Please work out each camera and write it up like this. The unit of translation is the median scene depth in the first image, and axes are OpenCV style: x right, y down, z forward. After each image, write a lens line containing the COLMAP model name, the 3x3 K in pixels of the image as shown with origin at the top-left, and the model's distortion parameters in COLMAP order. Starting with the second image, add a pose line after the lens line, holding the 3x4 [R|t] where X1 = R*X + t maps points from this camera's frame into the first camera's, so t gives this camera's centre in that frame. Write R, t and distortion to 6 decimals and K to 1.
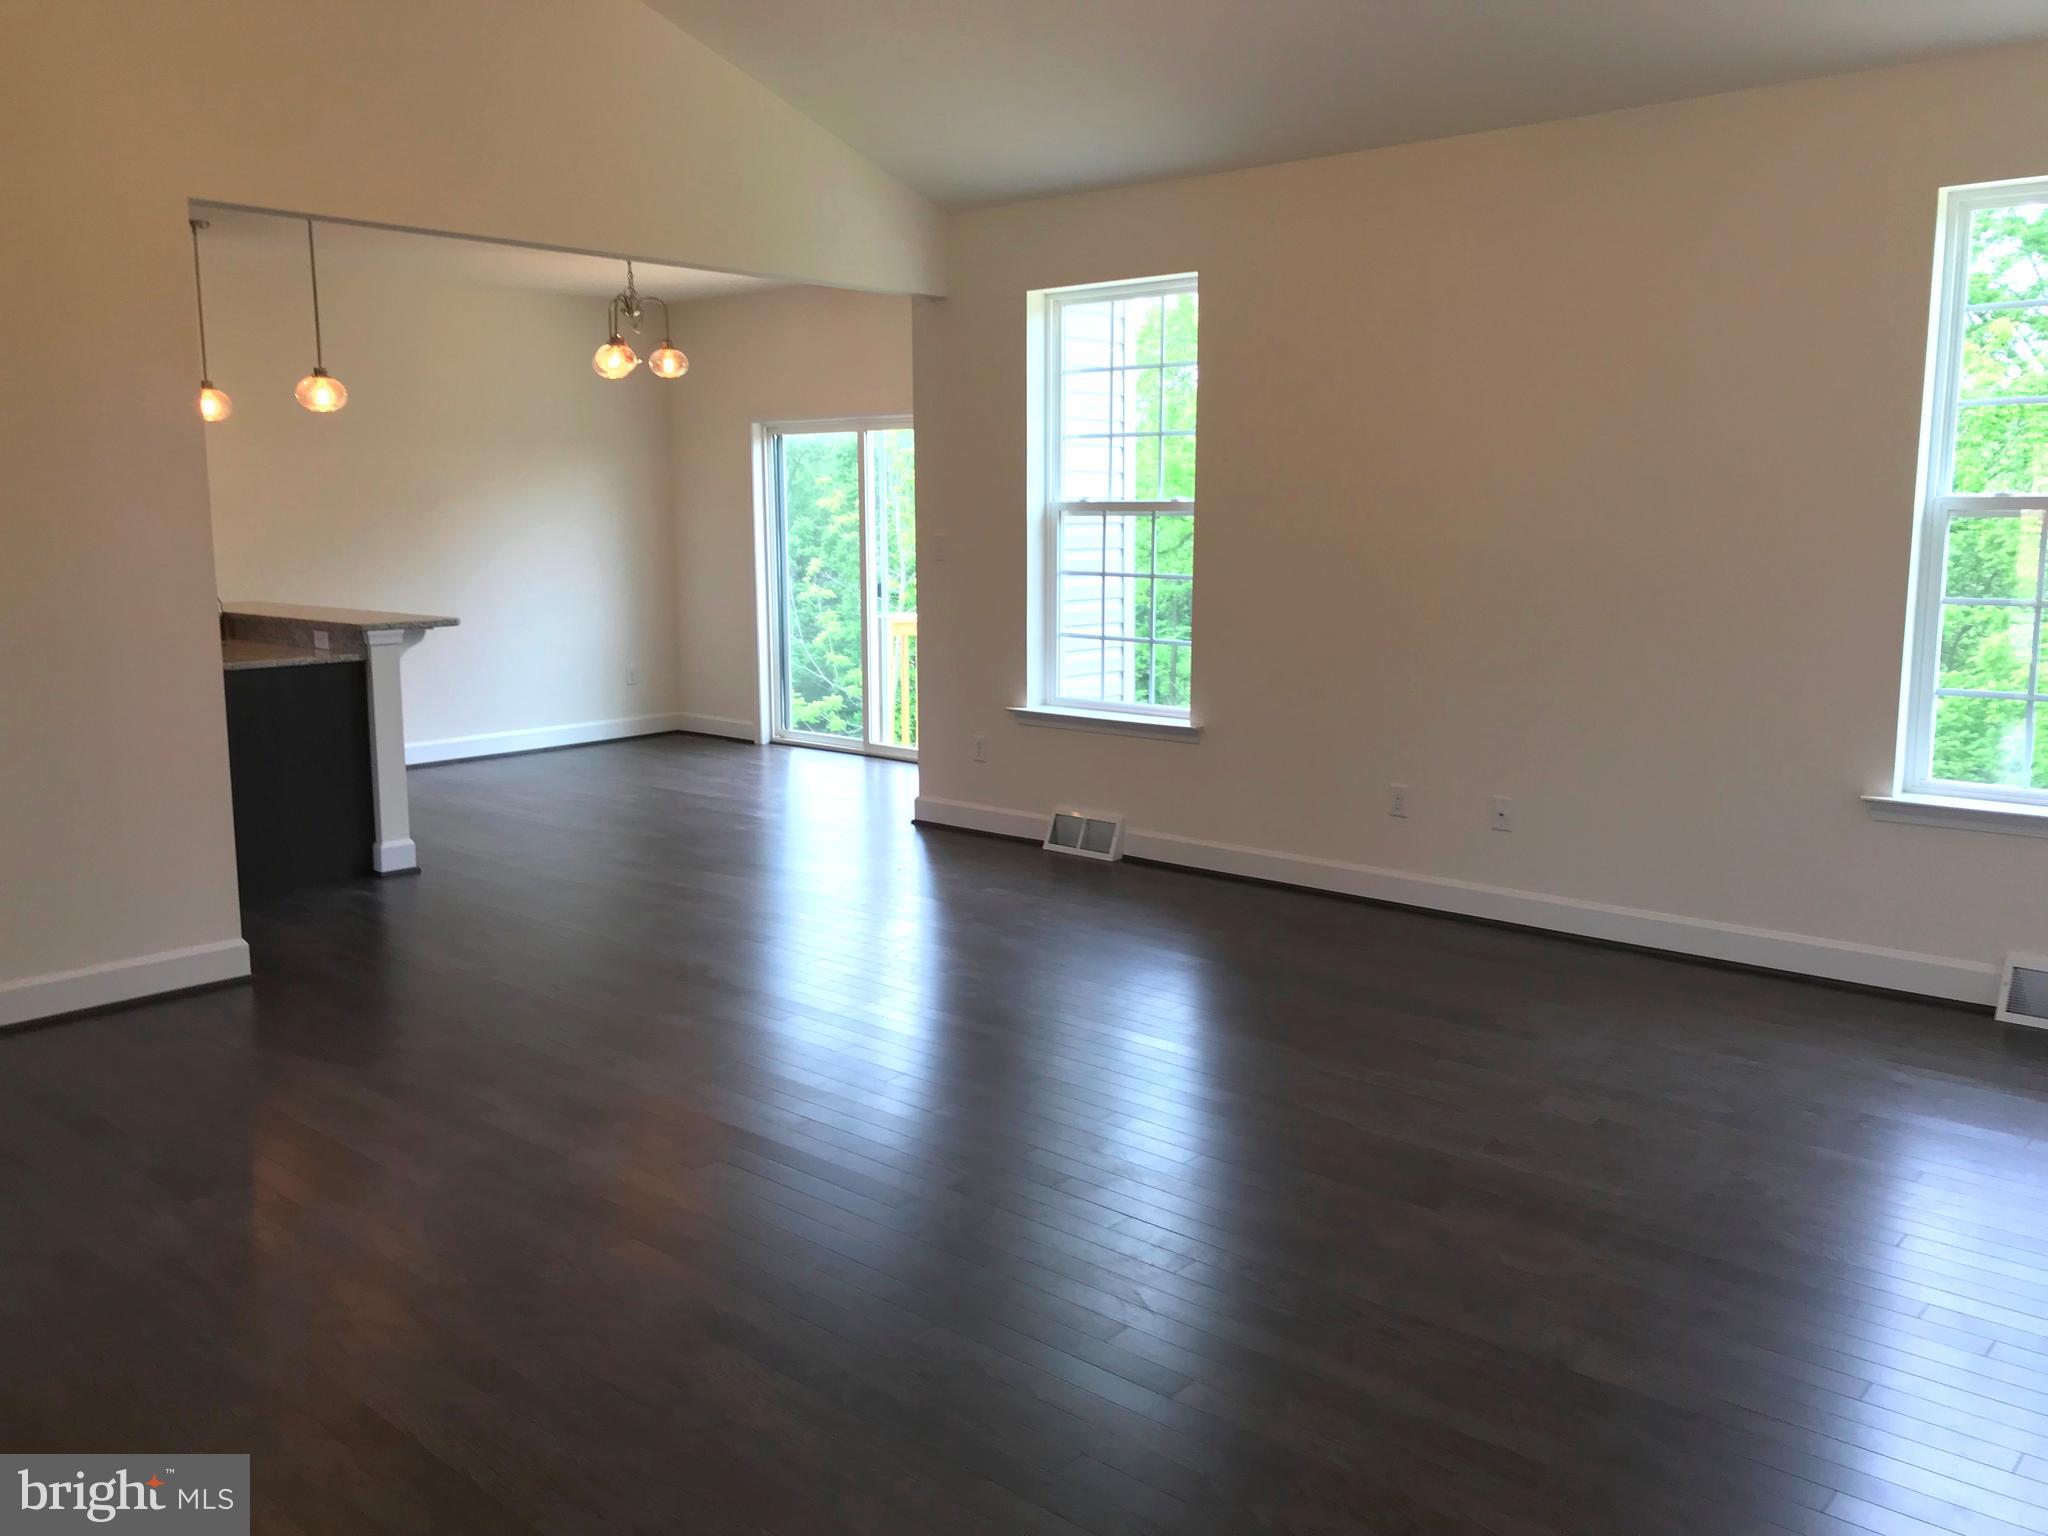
lens RADIAL K [[1691.4, 0, 1019.7], [0, 1691.4, 755.7], [0, 0, 1]] dist [0.013758, 0.010319]
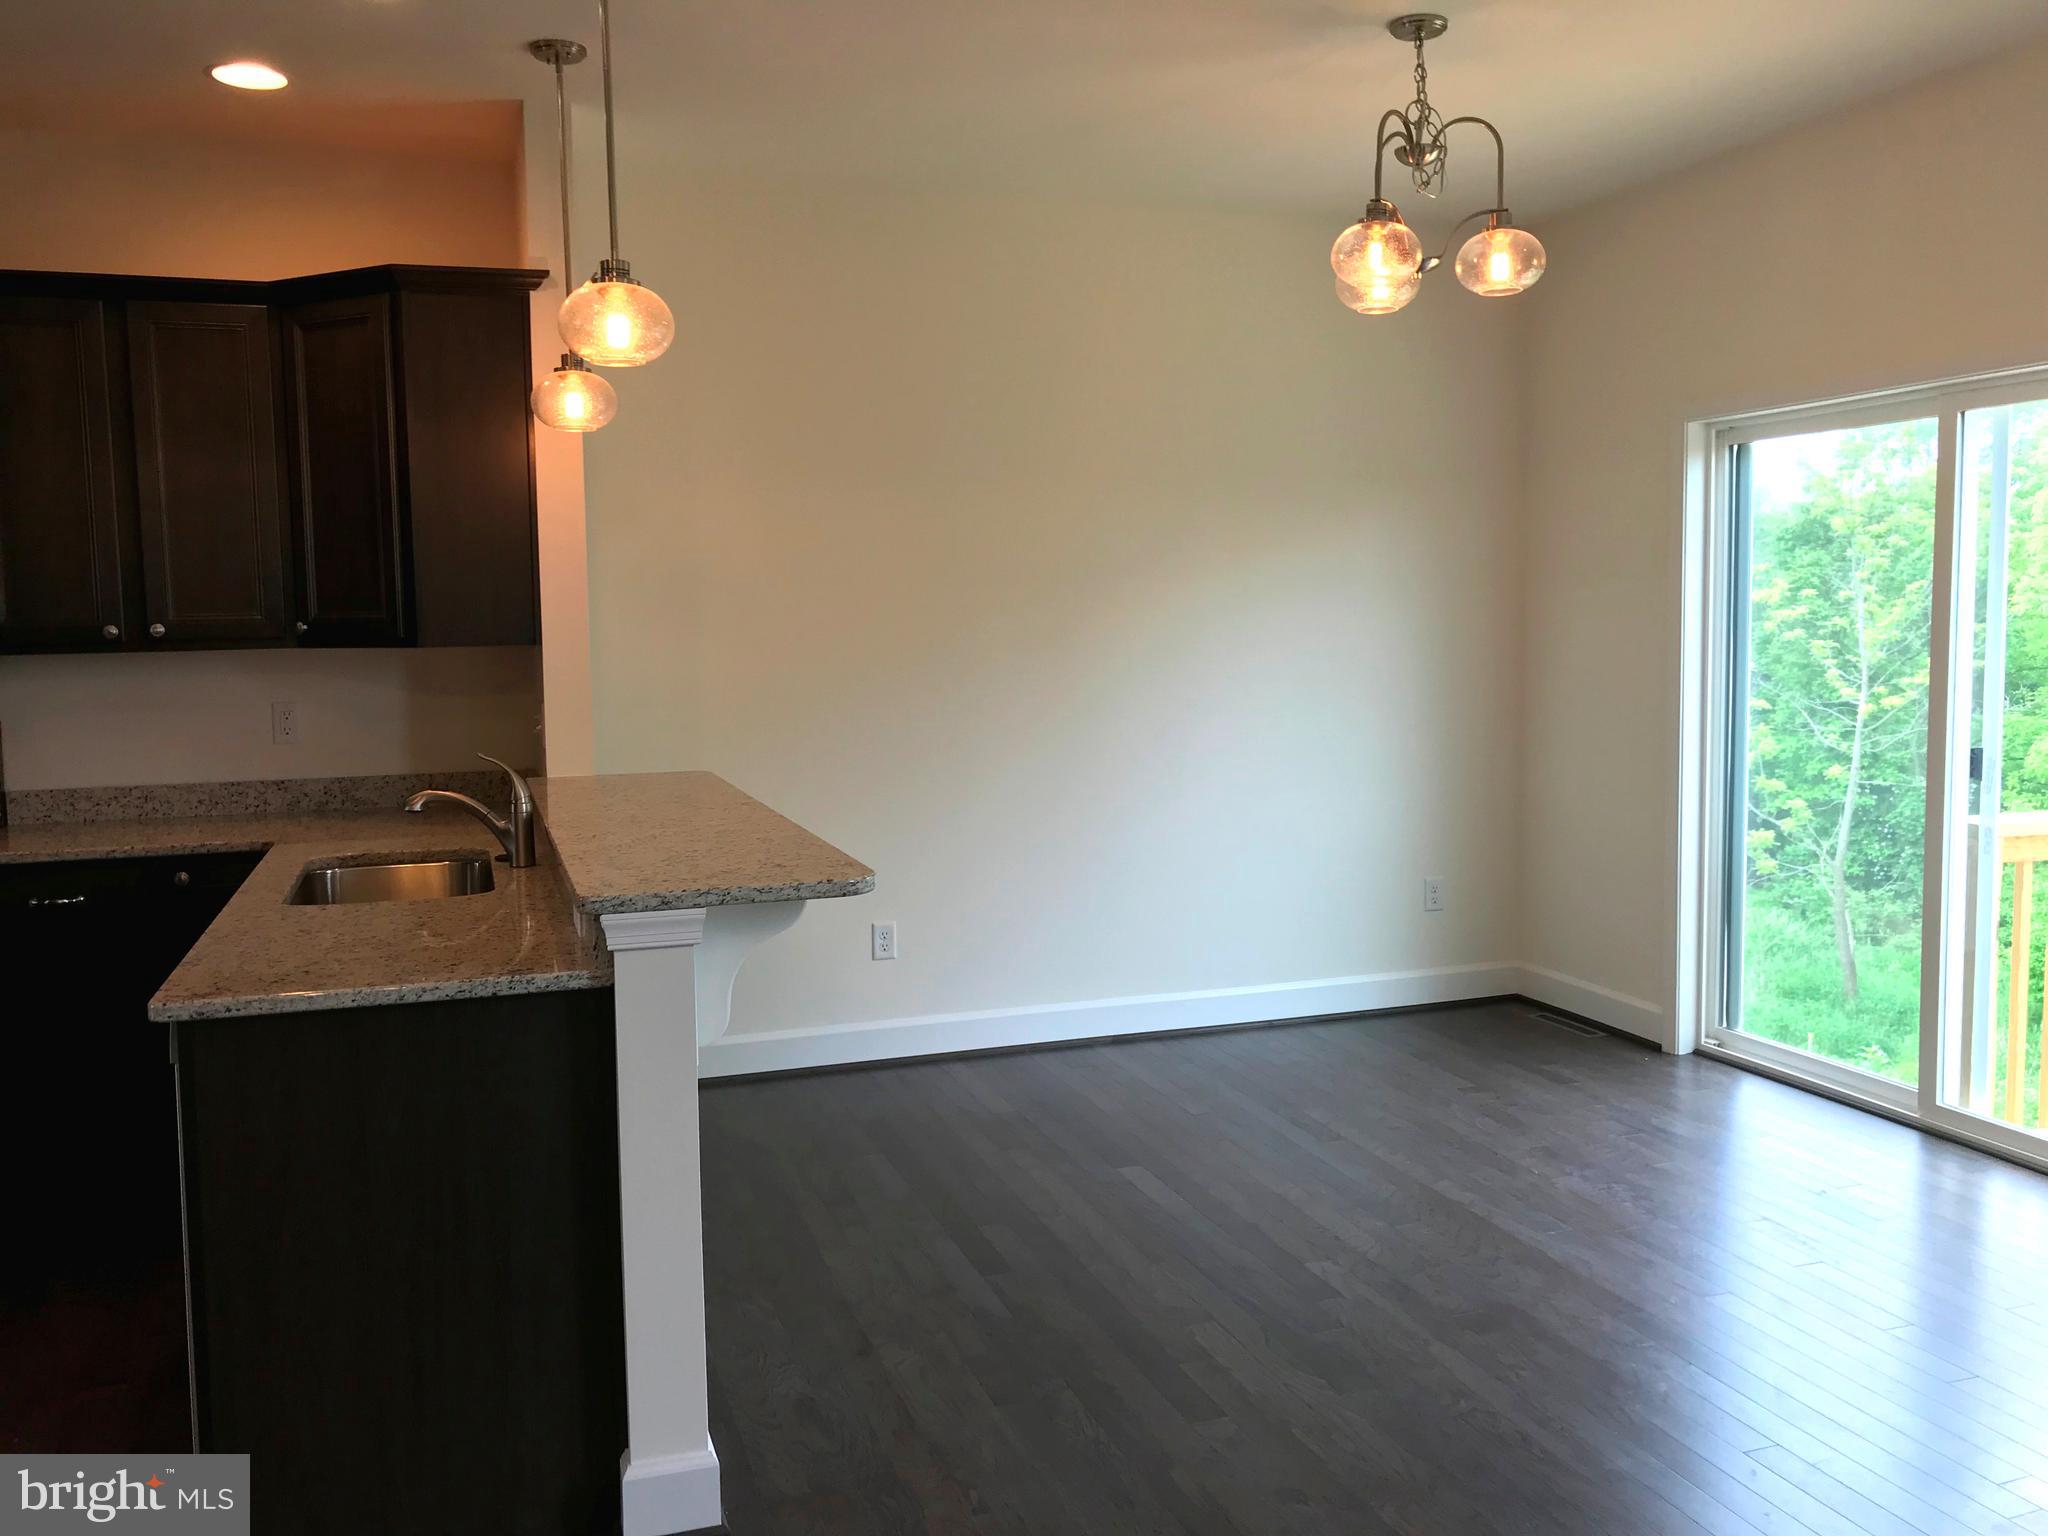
lens RADIAL K [[1691.4, 0, 1019.7], [0, 1691.4, 755.7], [0, 0, 1]] dist [0.013758, 0.010319]
pose [[0.868940, 0.033319, -0.493794, -0.083743], [-0.061285, 0.997296, -0.040551, -0.069869], [0.491108, 0.065499, 0.868633, 0.505212]]
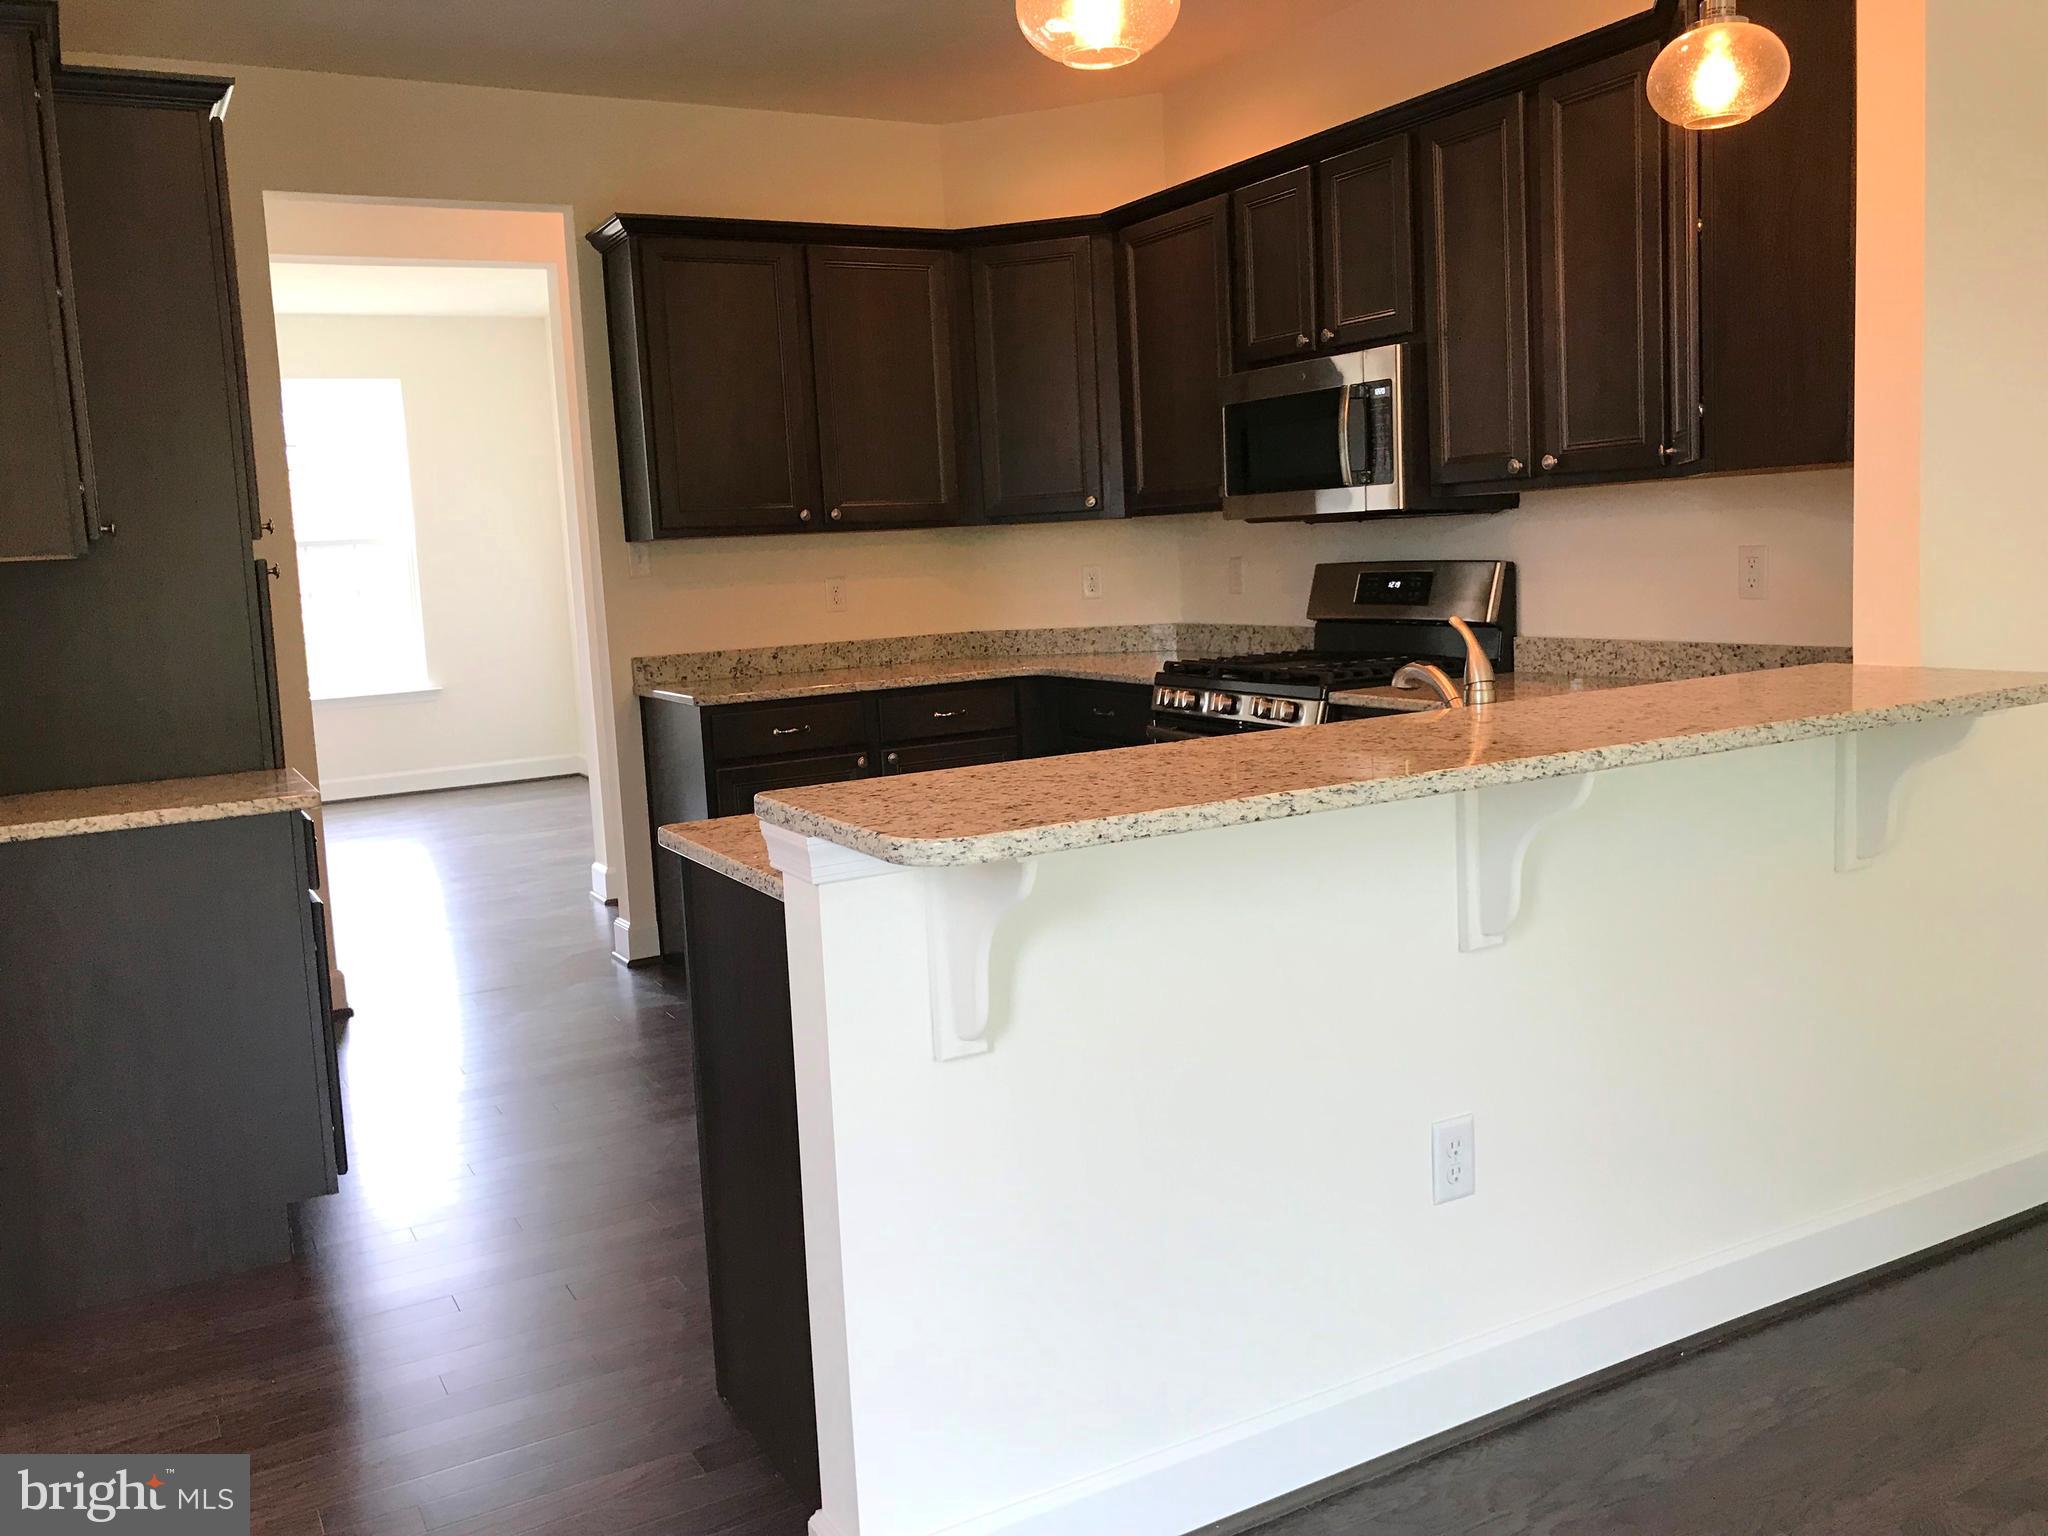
lens RADIAL K [[1691.4, 0, 1019.7], [0, 1691.4, 755.7], [0, 0, 1]] dist [0.013758, 0.010319]
pose [[-0.324703, 0.140590, -0.935309, -0.084972], [-0.086967, 0.980264, 0.177539, -0.090649], [0.941809, 0.138988, -0.306068, 0.706853]]
